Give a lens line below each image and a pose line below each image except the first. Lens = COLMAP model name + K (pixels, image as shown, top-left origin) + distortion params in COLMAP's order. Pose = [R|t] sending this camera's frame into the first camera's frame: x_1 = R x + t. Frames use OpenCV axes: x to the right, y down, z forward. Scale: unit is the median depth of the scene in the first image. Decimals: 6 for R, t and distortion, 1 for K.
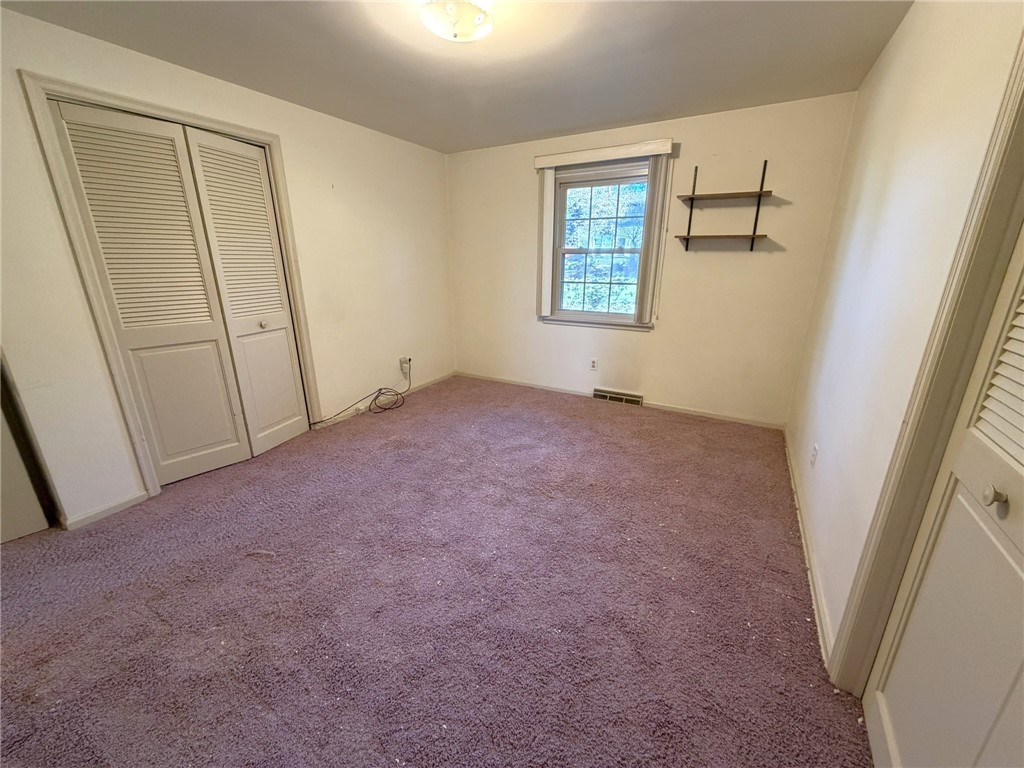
lens RADIAL K [[411.1, 0, 513.8], [0, 411.1, 387.5], [0, 0, 1]] dist [-0.002714, 0.000794]
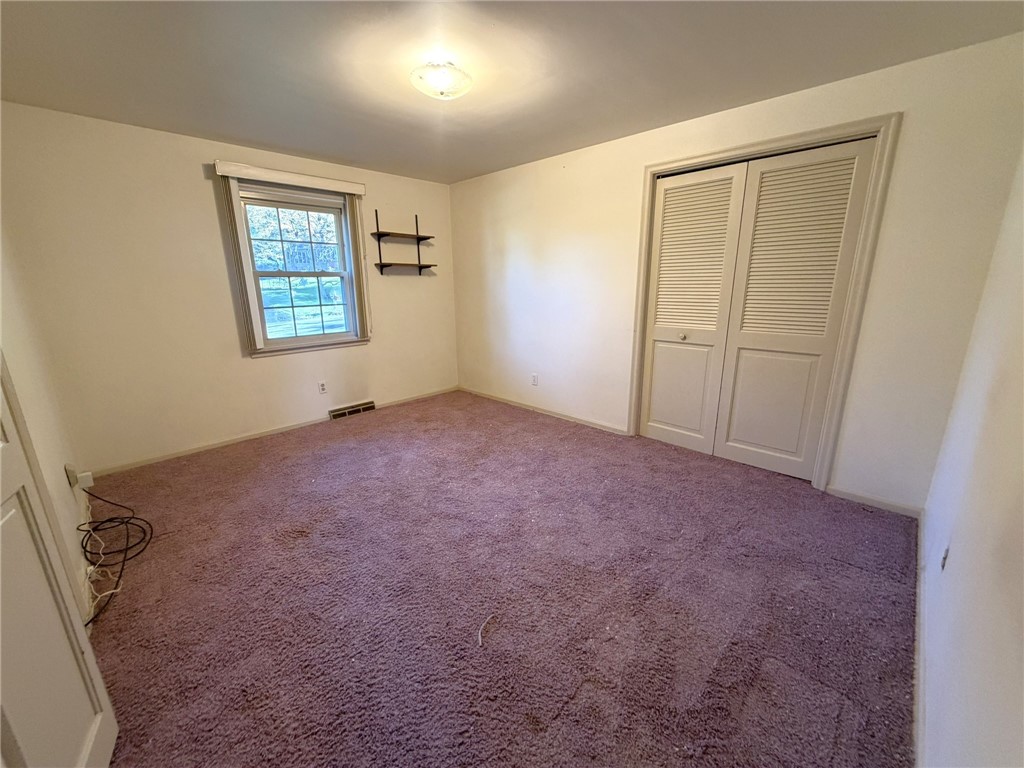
lens RADIAL K [[411.1, 0, 506.9], [0, 411.1, 387.2], [0, 0, 1]] dist [-0.002714, 0.000794]
pose [[0.255972, -0.245435, 0.935008, -0.726458], [0.302928, 0.938880, 0.163520, -0.099421], [-0.917994, 0.241384, 0.314676, 0.336907]]
